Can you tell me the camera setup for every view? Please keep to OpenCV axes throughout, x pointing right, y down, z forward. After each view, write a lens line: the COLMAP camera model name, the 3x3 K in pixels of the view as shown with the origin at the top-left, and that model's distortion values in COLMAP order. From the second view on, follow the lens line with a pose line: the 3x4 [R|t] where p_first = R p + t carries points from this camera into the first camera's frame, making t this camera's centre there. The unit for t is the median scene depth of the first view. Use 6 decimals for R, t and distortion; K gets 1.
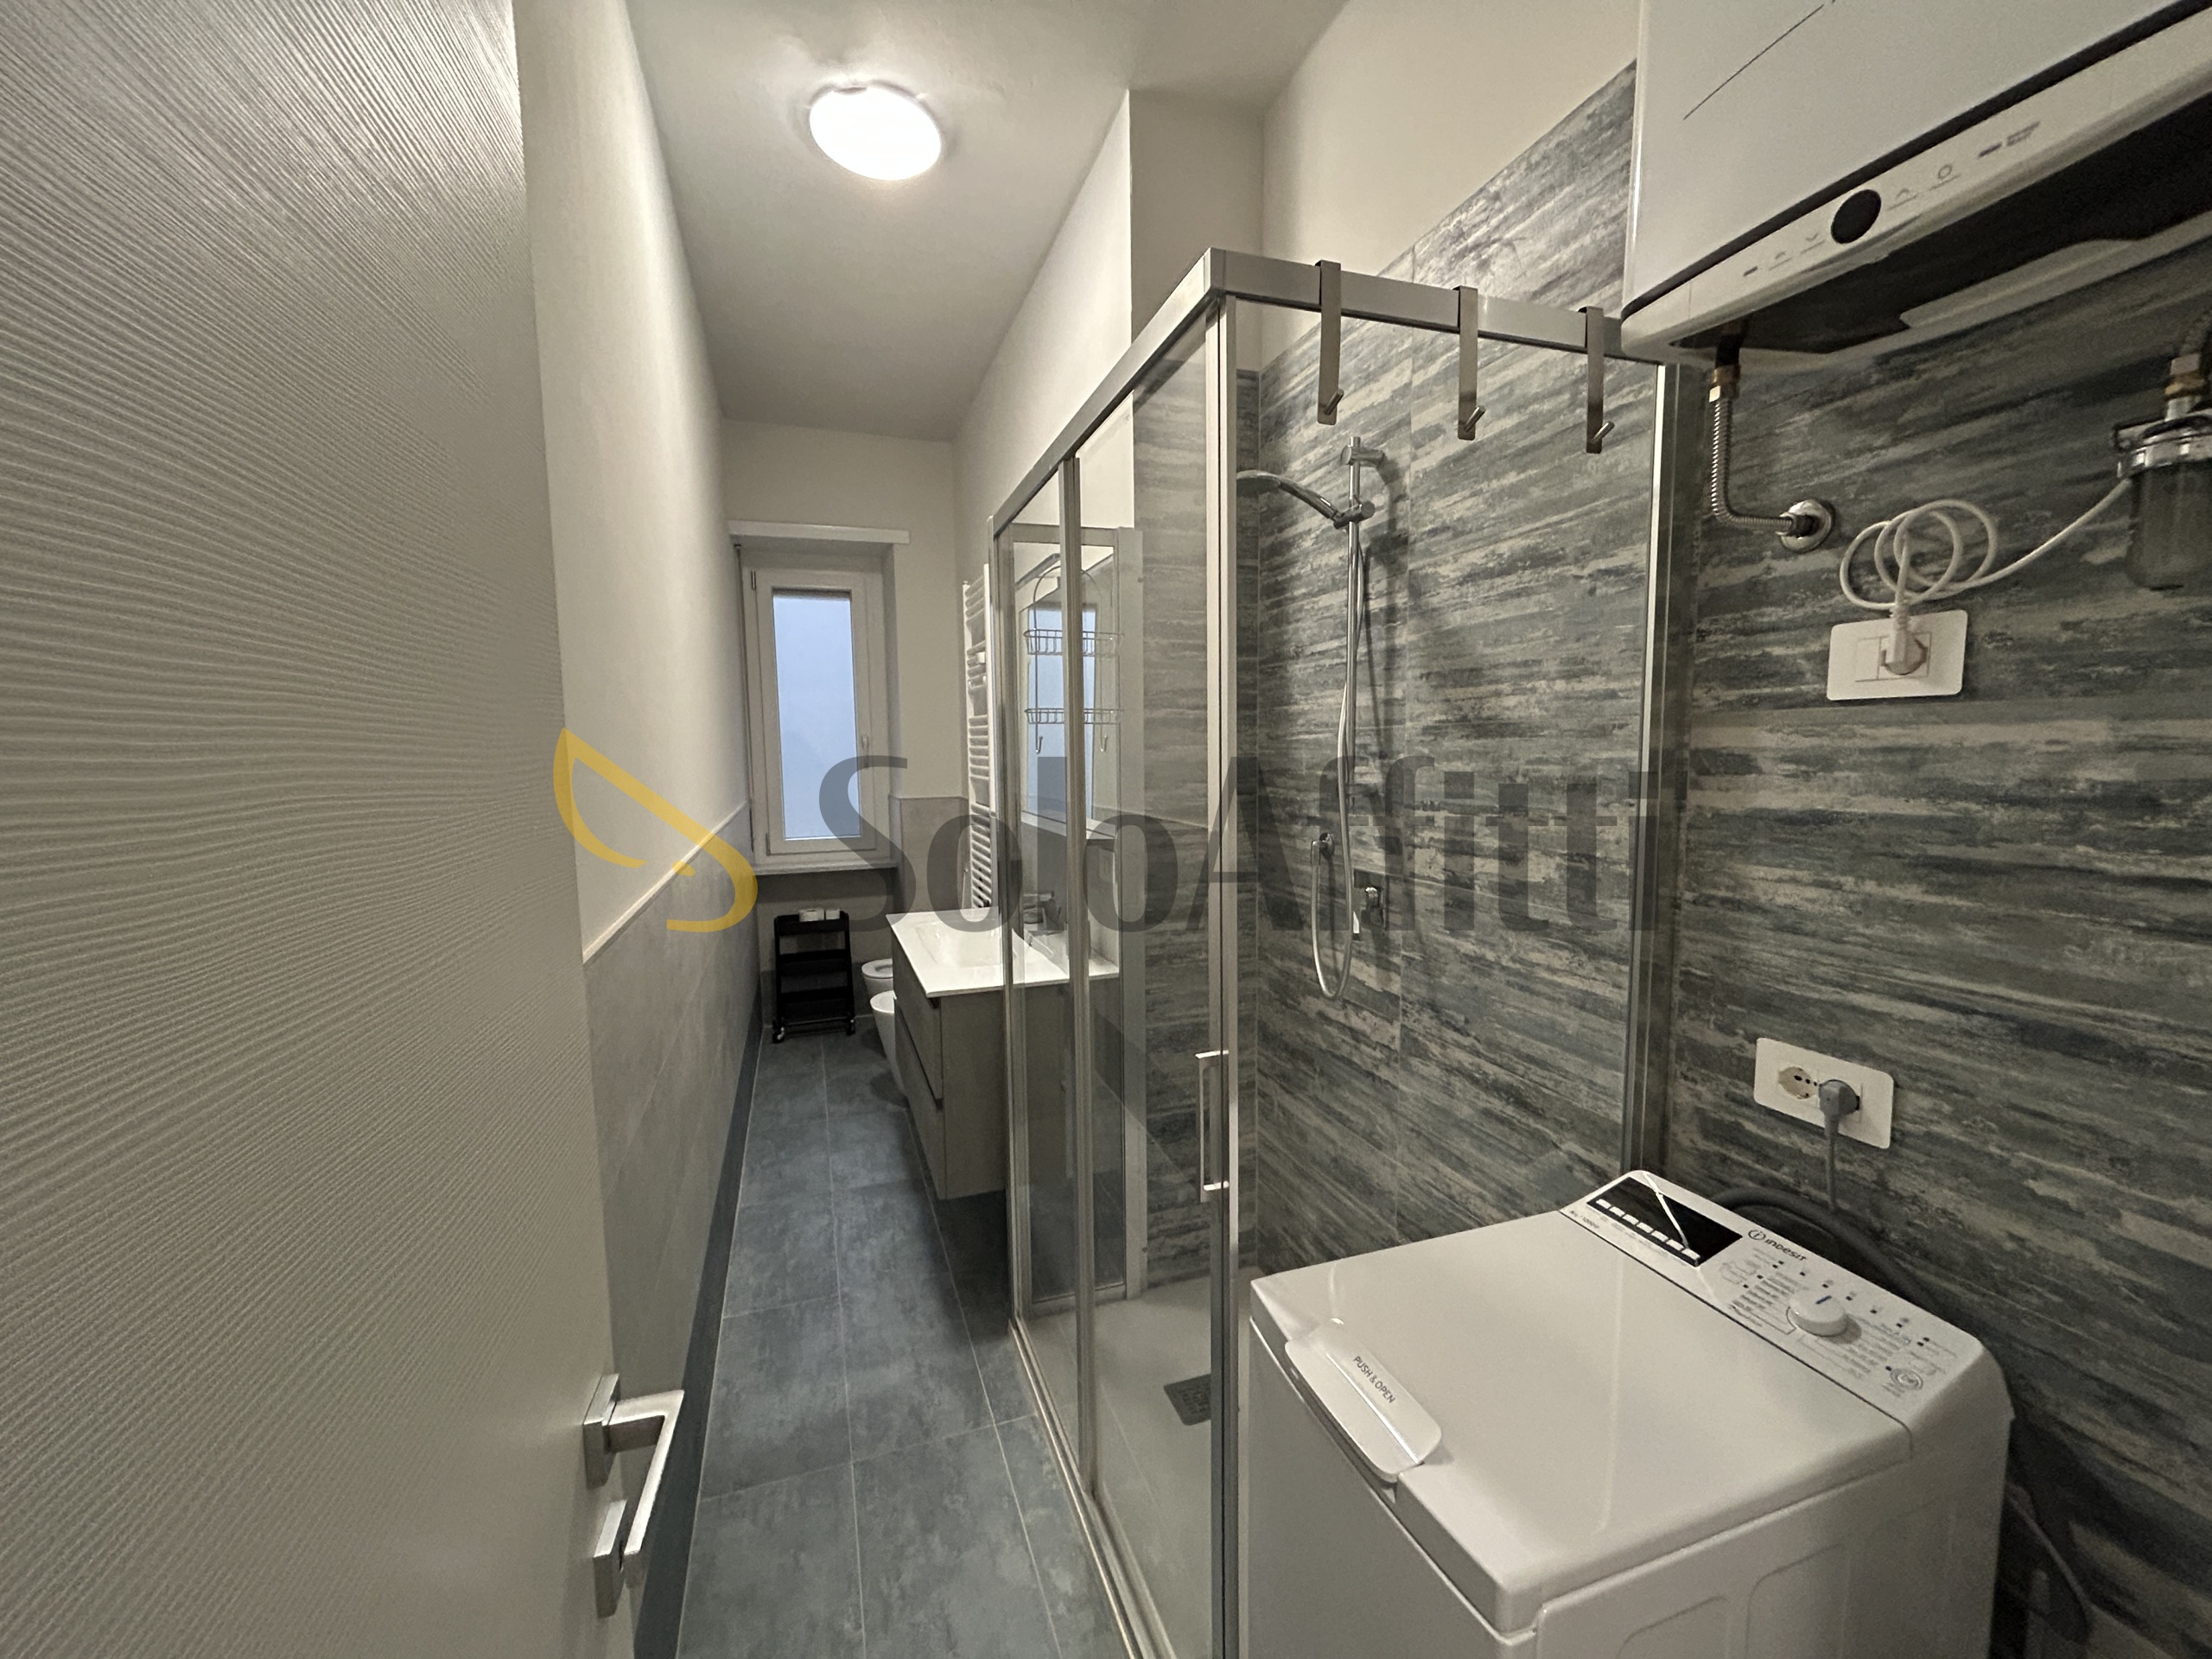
lens RADIAL K [[891.3, 0, 1105.9], [0, 891.3, 833.5], [0, 0, 1]] dist [-0.001739, 0.001368]
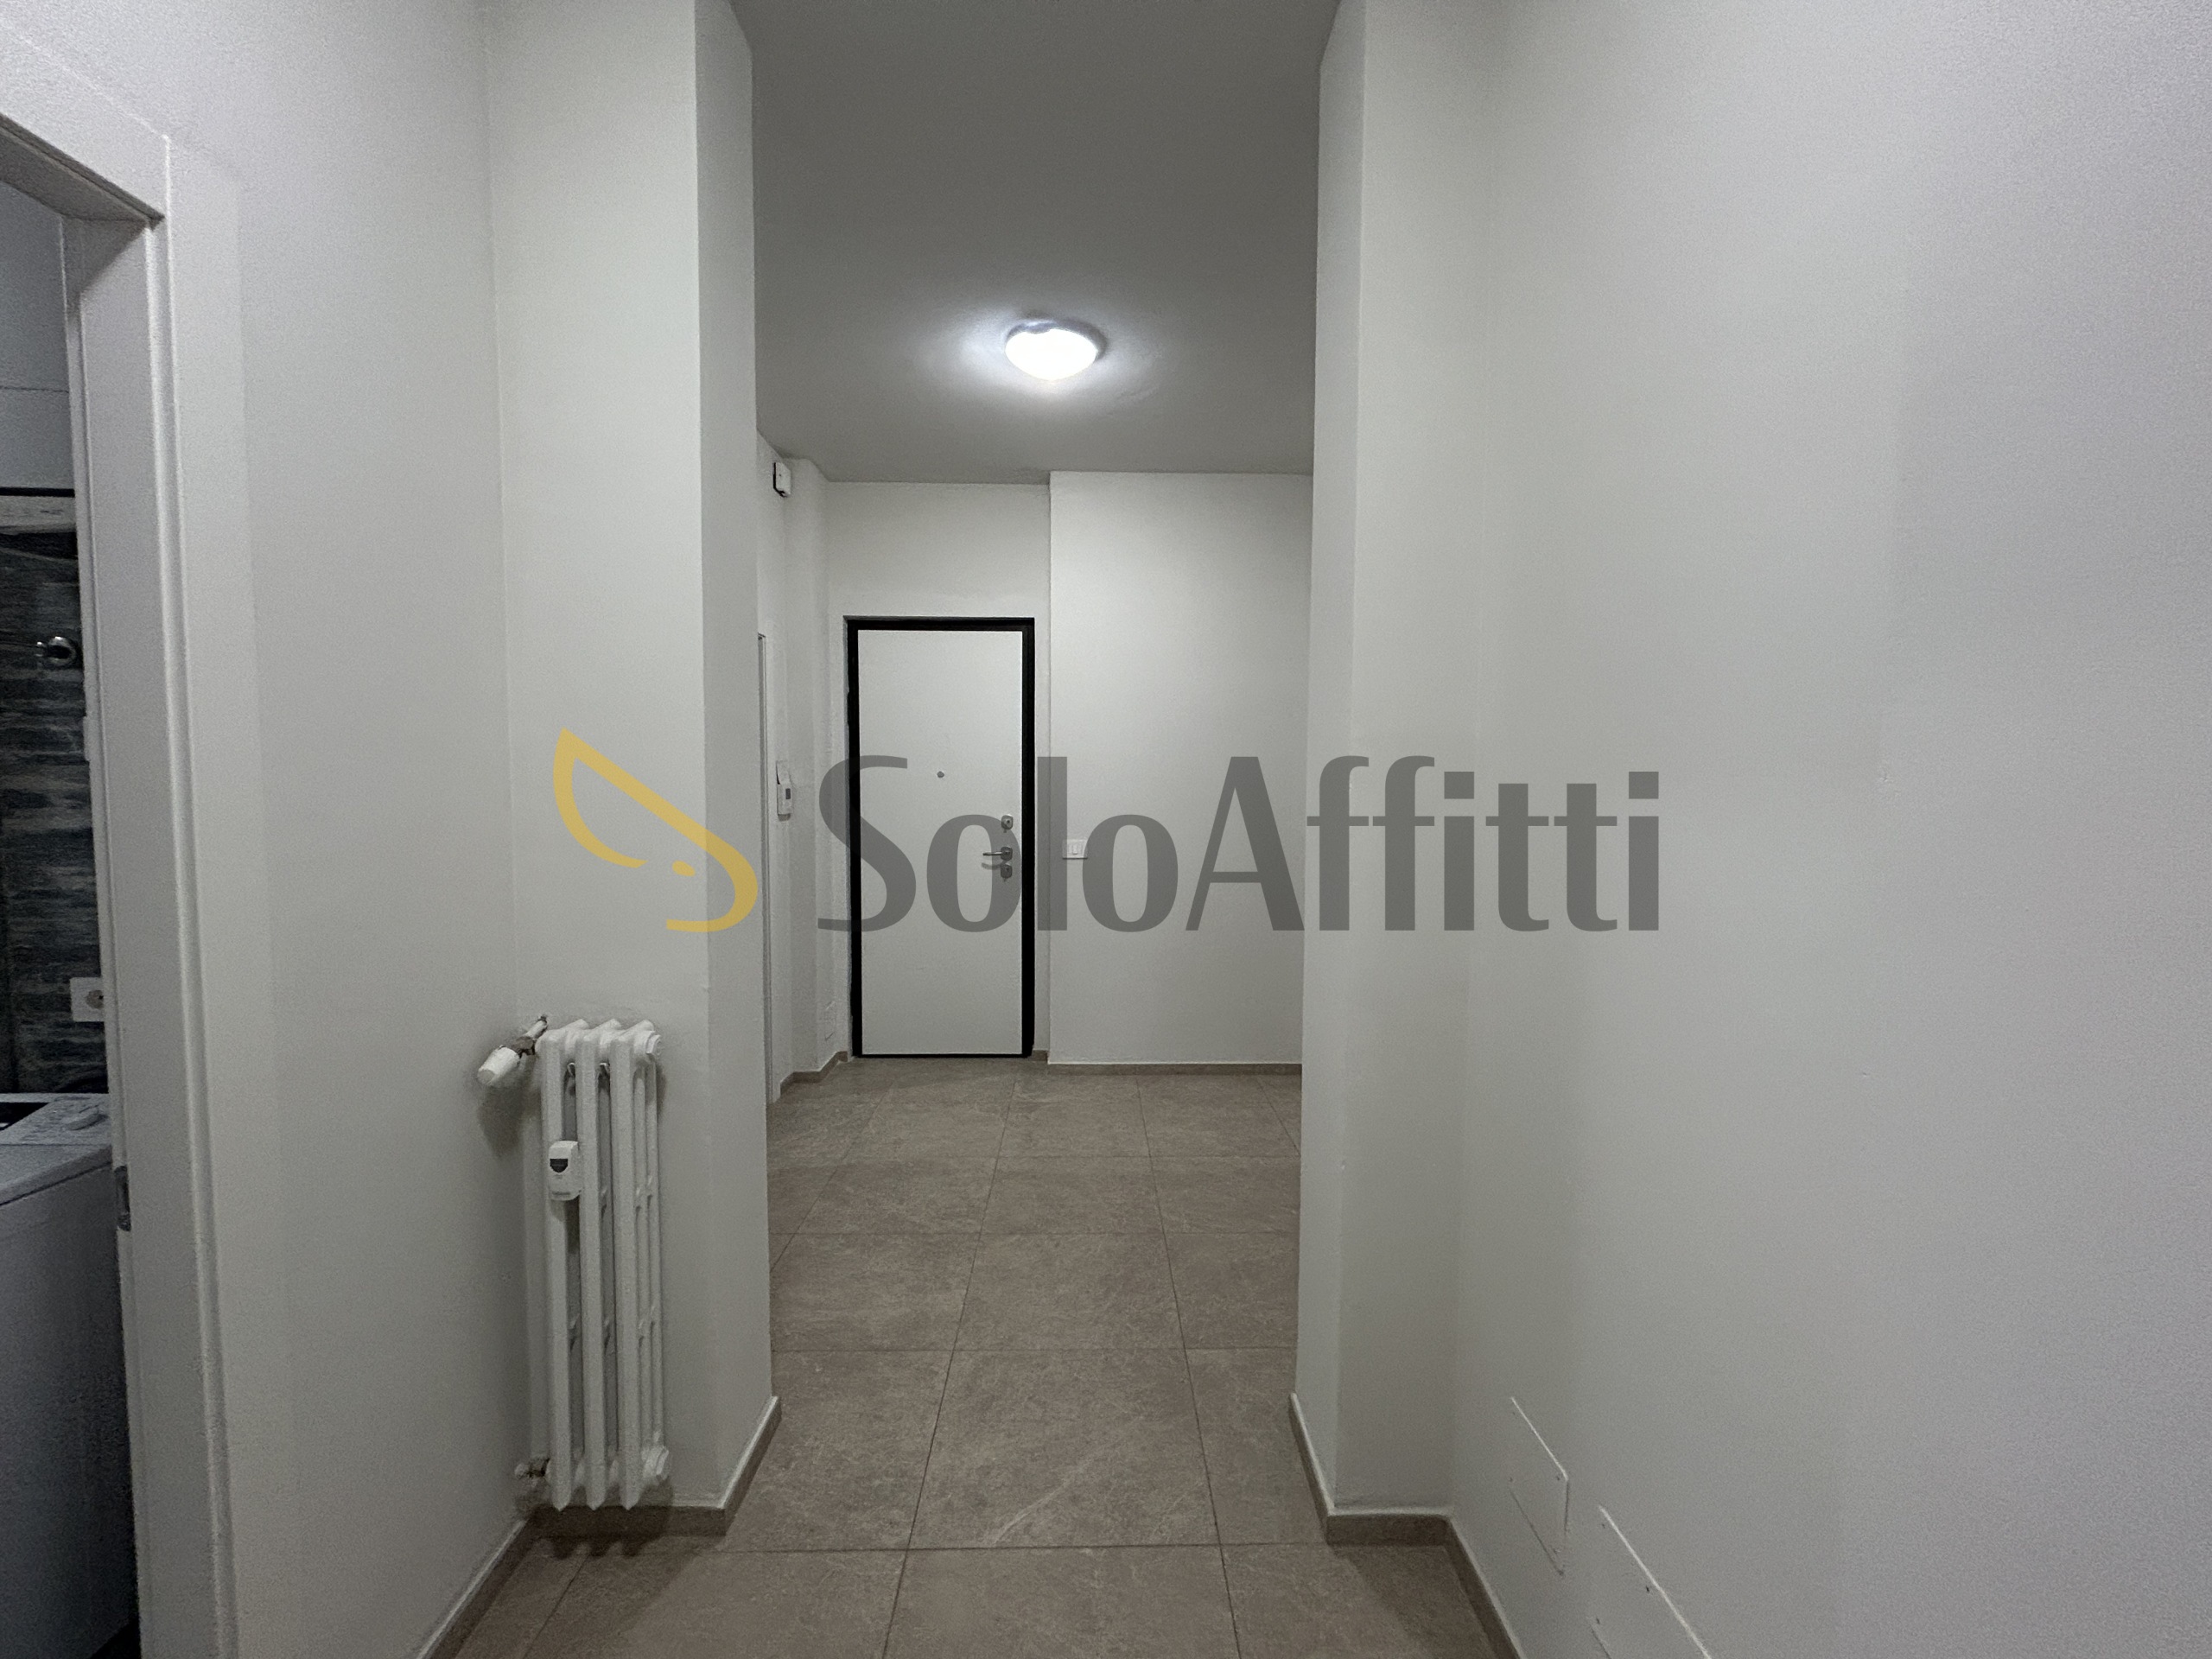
lens RADIAL K [[891.3, 0, 1095.7], [0, 891.3, 838.5], [0, 0, 1]] dist [-0.001739, 0.001368]
pose [[0.304843, -0.038583, 0.951621, -0.177254], [0.083485, 0.996415, 0.013655, 0.114791], [-0.948736, 0.075284, 0.306972, -1.151296]]
